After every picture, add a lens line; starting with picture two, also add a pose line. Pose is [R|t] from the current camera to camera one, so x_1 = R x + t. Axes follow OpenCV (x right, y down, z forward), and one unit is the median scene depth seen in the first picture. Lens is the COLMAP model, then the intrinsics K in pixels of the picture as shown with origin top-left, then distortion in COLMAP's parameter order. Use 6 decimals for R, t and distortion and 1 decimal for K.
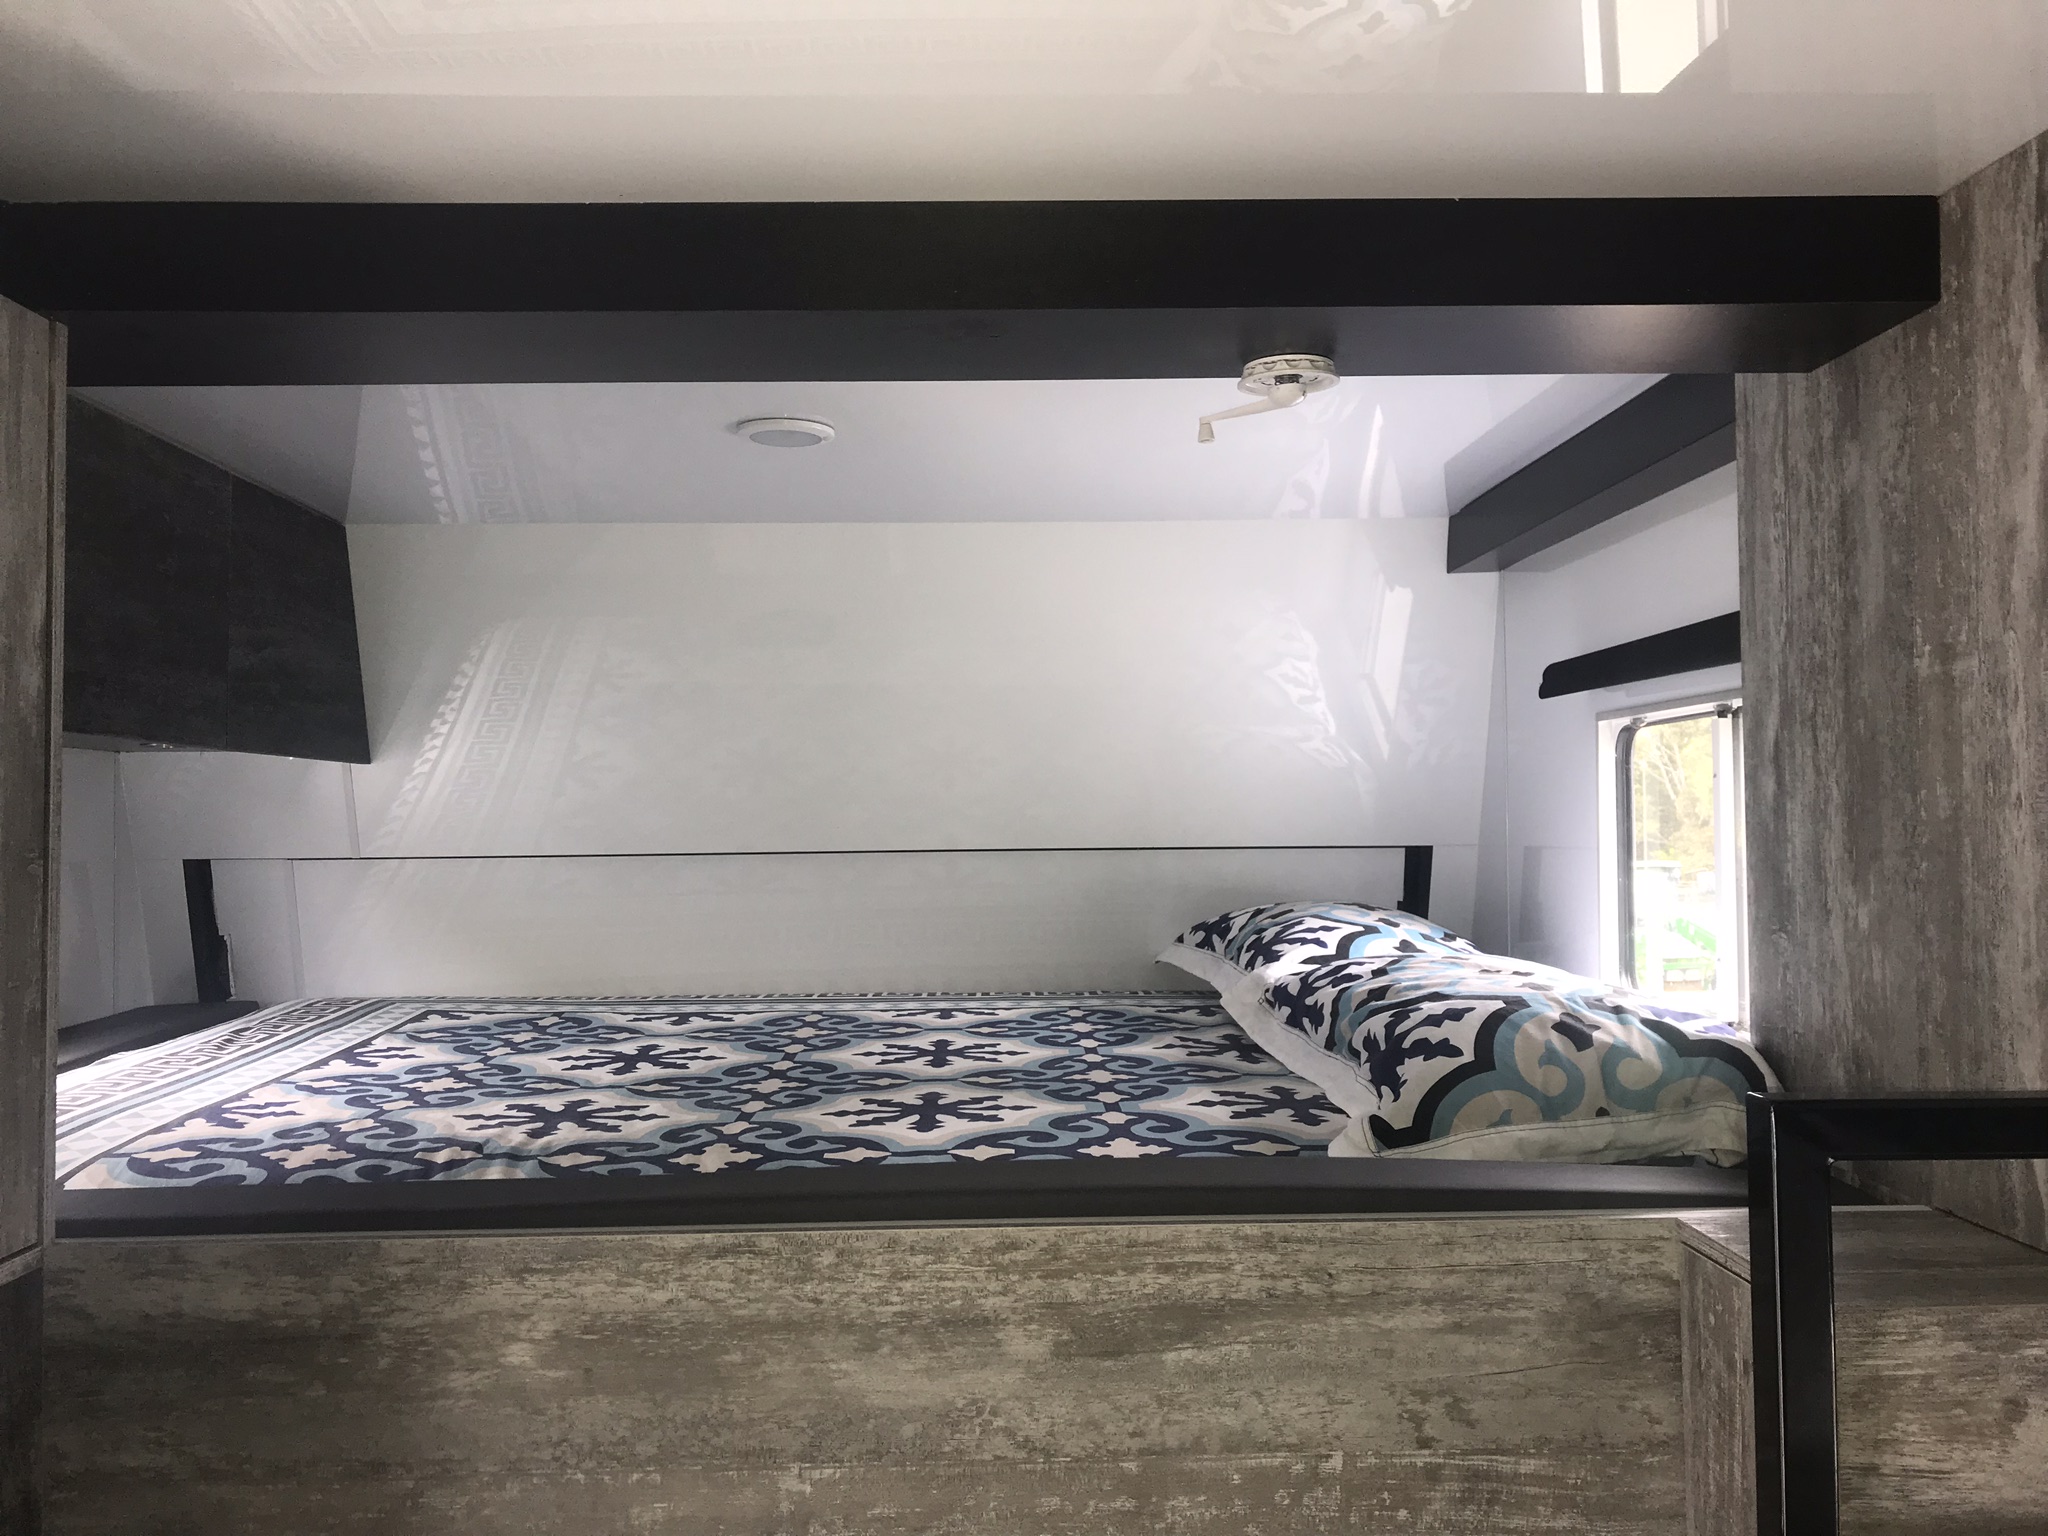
lens RADIAL K [[1673.6, 0, 1006.5], [0, 1673.6, 763.2], [0, 0, 1]] dist [0.041210, -0.058637]
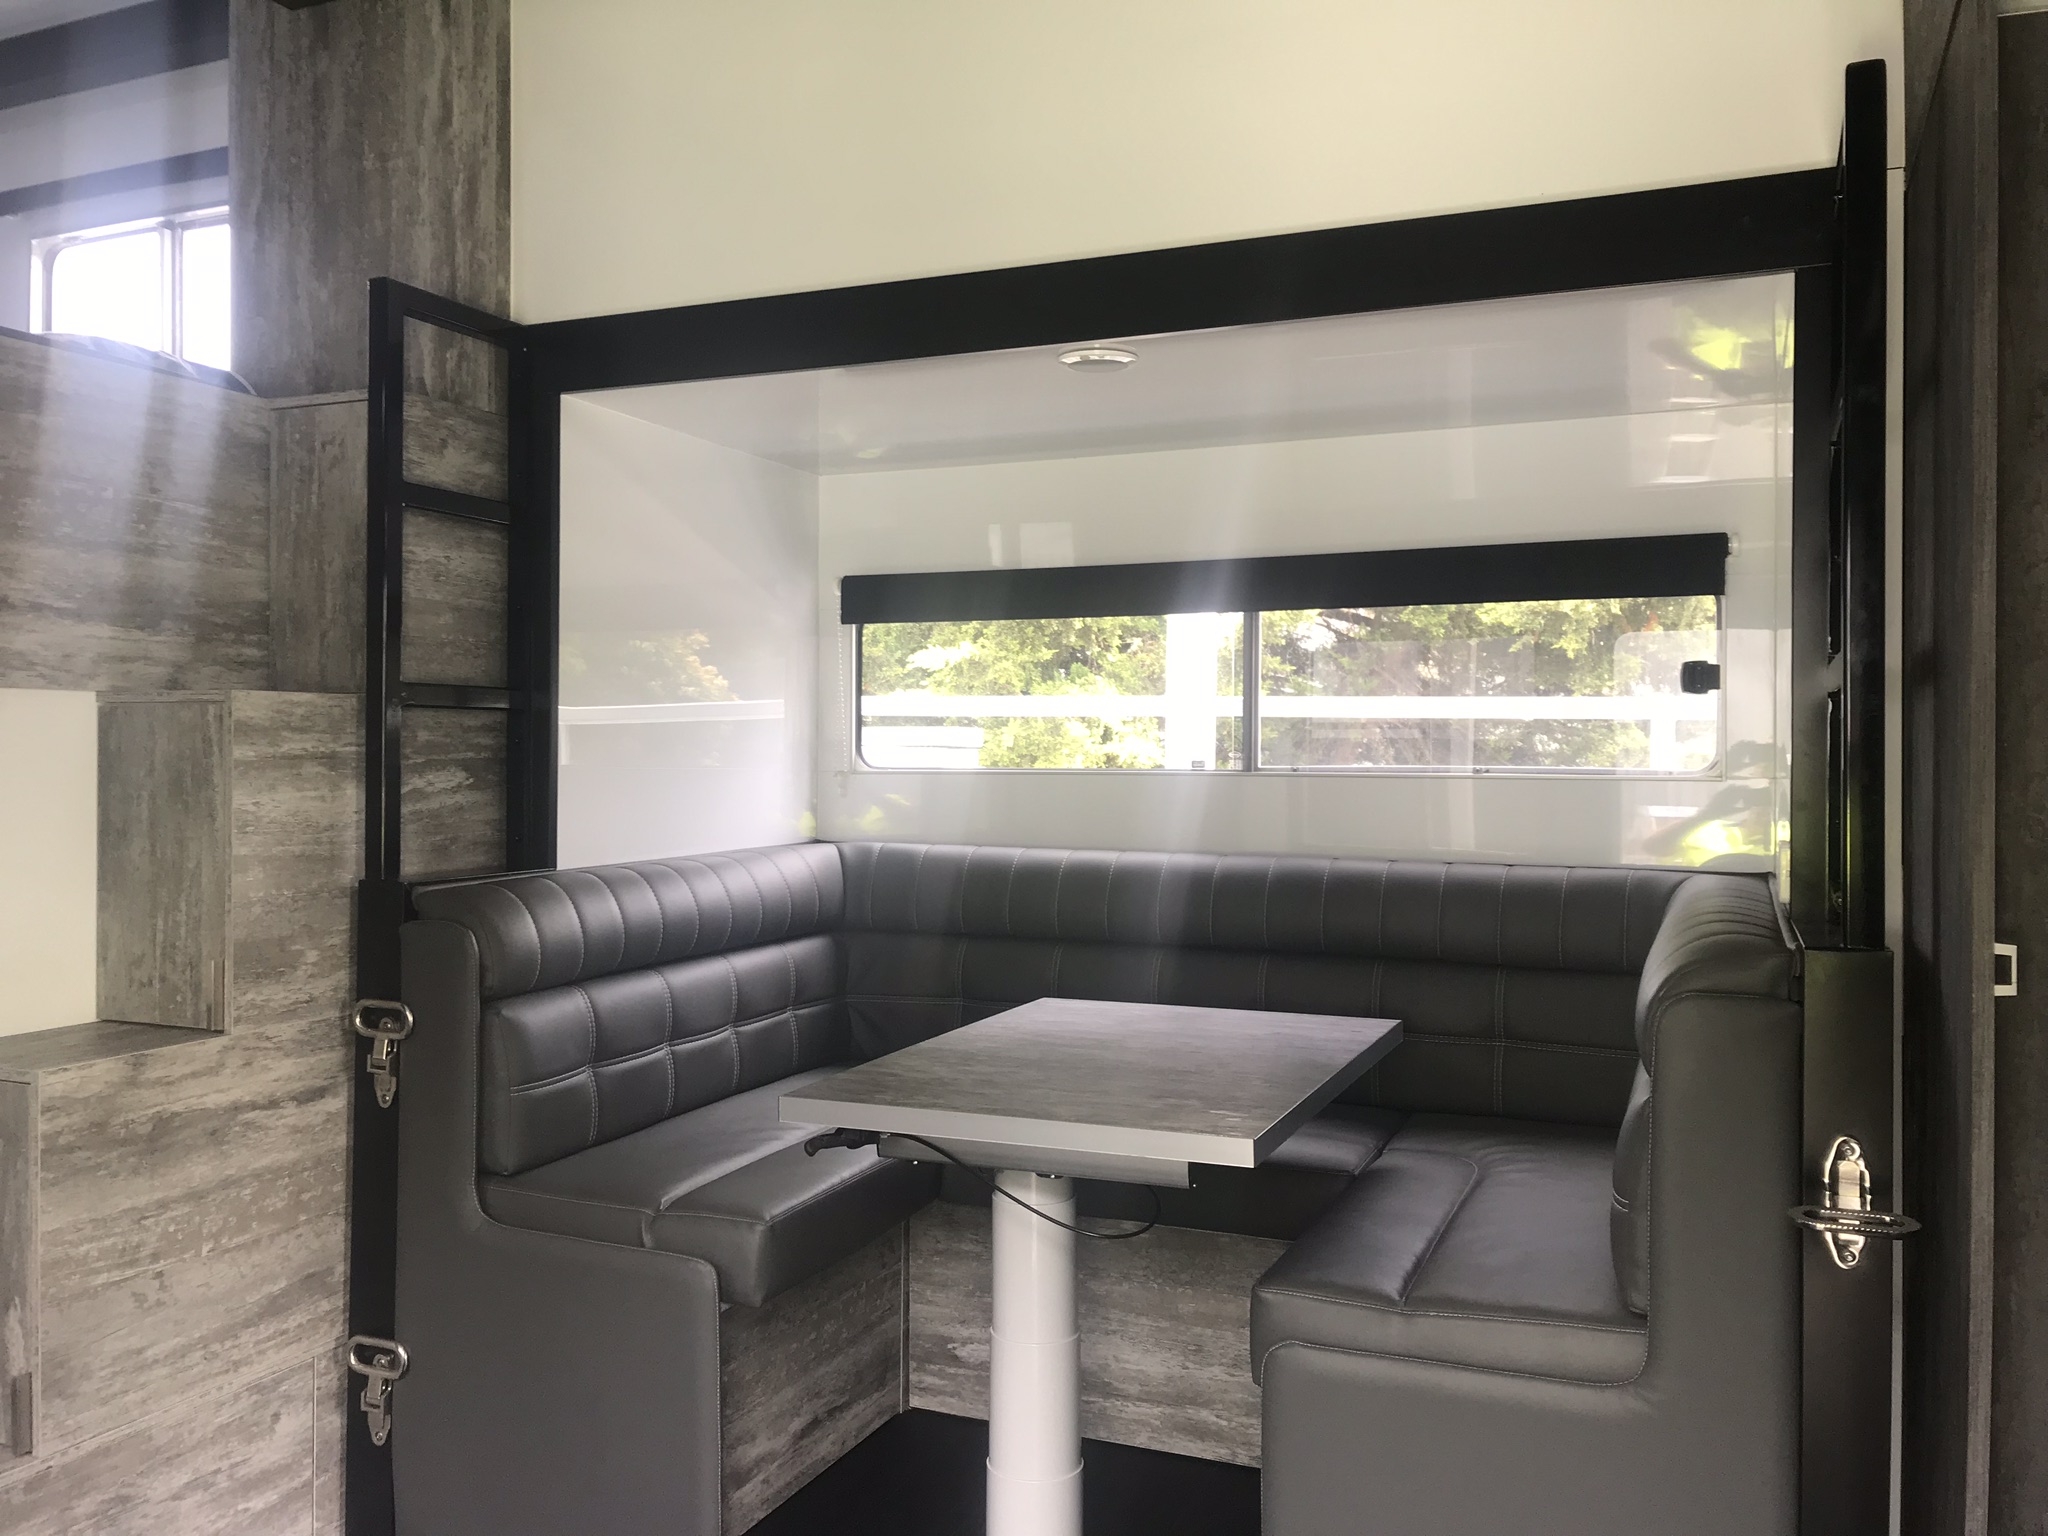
lens RADIAL K [[1673.6, 0, 1036.9], [0, 1673.6, 749.1], [0, 0, 1]] dist [0.041210, -0.058637]
pose [[0.417047, 0.011503, 0.908812, -1.025489], [-0.039263, 0.999214, 0.005370, 0.642156], [-0.908036, -0.037922, 0.417171, -0.659077]]
